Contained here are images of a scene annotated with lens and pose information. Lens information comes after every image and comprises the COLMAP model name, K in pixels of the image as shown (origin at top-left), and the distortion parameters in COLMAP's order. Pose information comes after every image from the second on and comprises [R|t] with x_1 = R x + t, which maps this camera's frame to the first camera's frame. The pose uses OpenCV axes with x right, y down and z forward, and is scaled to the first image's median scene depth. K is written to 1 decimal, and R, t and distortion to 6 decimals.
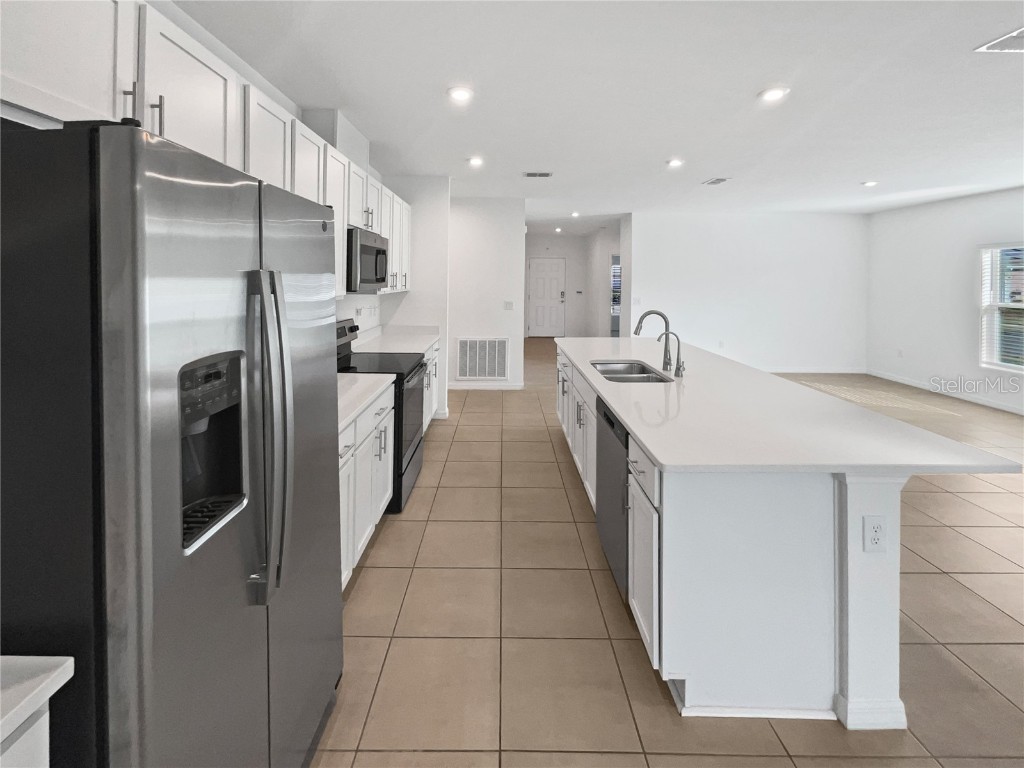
lens RADIAL K [[446.5, 0, 501.0], [0, 446.5, 283.1], [0, 0, 1]] dist [0.000320, 0.000988]
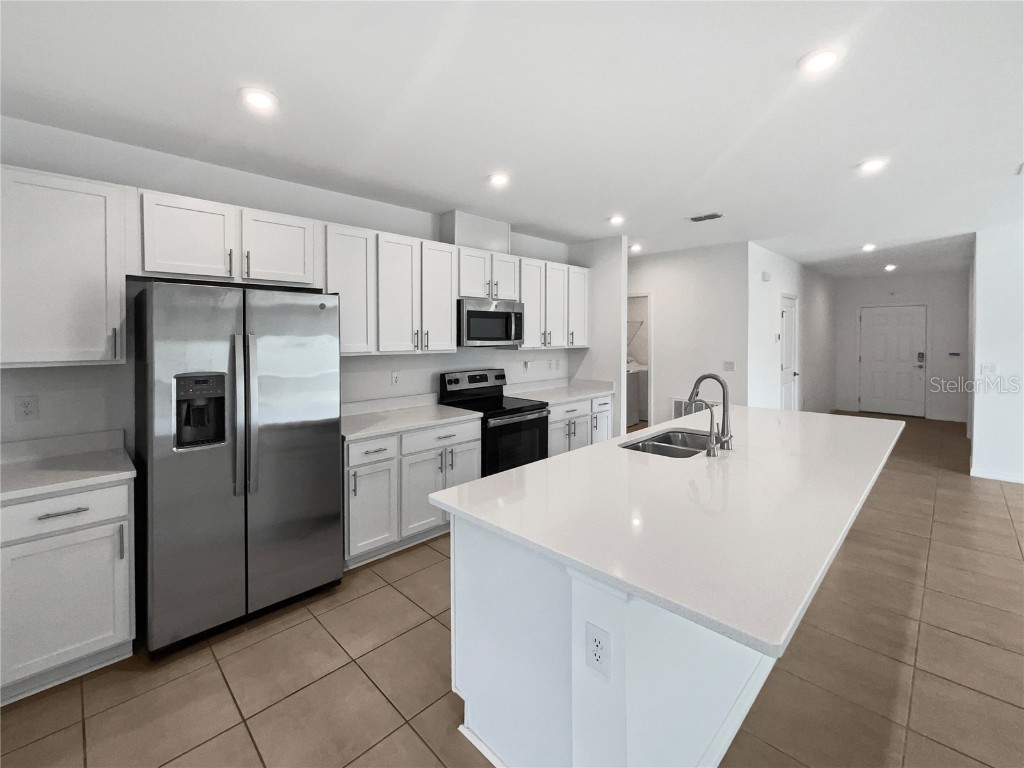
lens RADIAL K [[446.5, 0, 502.3], [0, 446.5, 342.5], [0, 0, 1]] dist [0.000320, 0.000988]
pose [[0.702747, 0.006632, -0.711409, 0.453521], [-0.001511, 0.999968, 0.007830, -0.002717], [0.711438, -0.004428, 0.702735, 0.103771]]
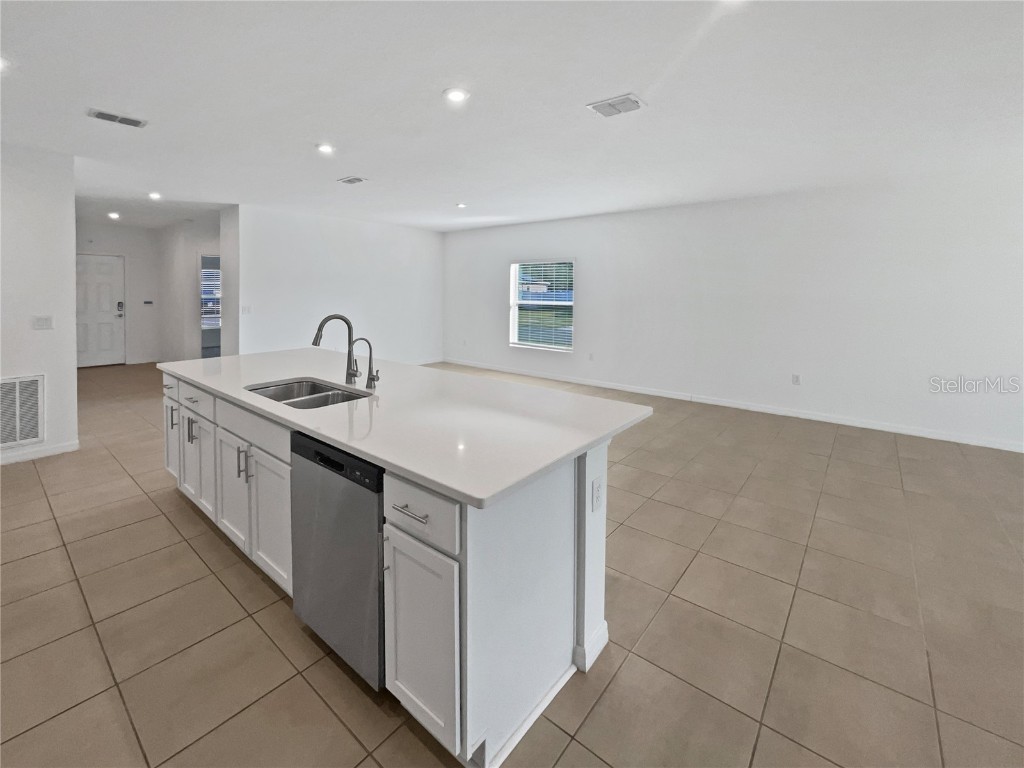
lens RADIAL K [[446.5, 0, 485.5], [0, 446.5, 306.4], [0, 0, 1]] dist [0.000320, 0.000988]
pose [[0.651181, -0.029757, 0.758339, -0.074901], [0.006299, 0.999409, 0.033808, 0.013324], [-0.758897, -0.017238, 0.650983, 0.166896]]
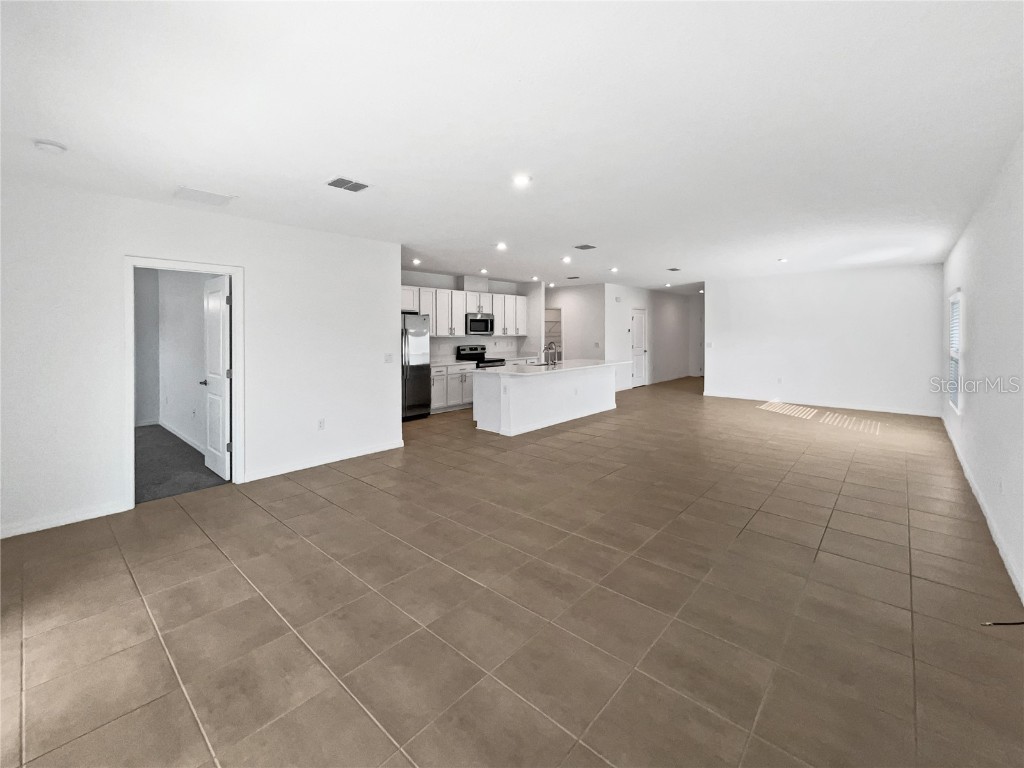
lens RADIAL K [[446.5, 0, 493.0], [0, 446.5, 337.7], [0, 0, 1]] dist [0.000320, 0.000988]
pose [[0.724435, 0.004203, -0.689331, 1.276625], [-0.000215, 0.999983, 0.005871, 0.016088], [0.689343, -0.004105, 0.724423, -0.744016]]
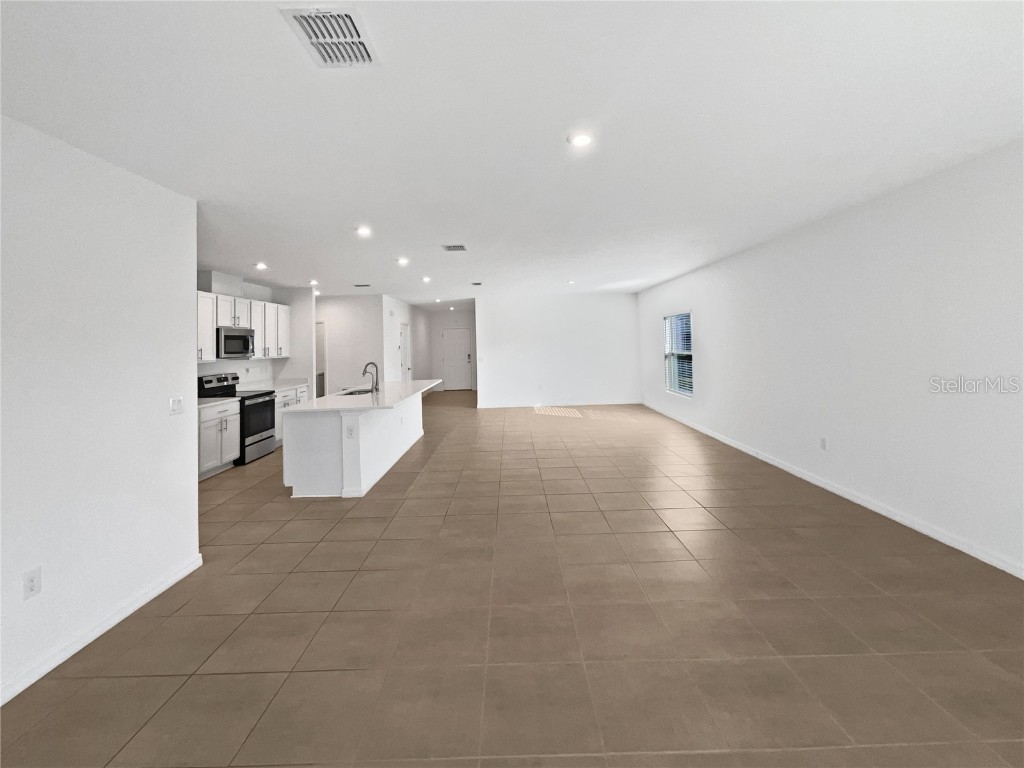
lens RADIAL K [[446.5, 0, 510.3], [0, 446.5, 326.5], [0, 0, 1]] dist [0.000320, 0.000988]
pose [[0.999356, -0.035368, -0.006051, 0.683563], [0.035049, 0.998300, -0.046561, 0.010303], [0.007688, 0.046319, 0.998897, -0.709462]]
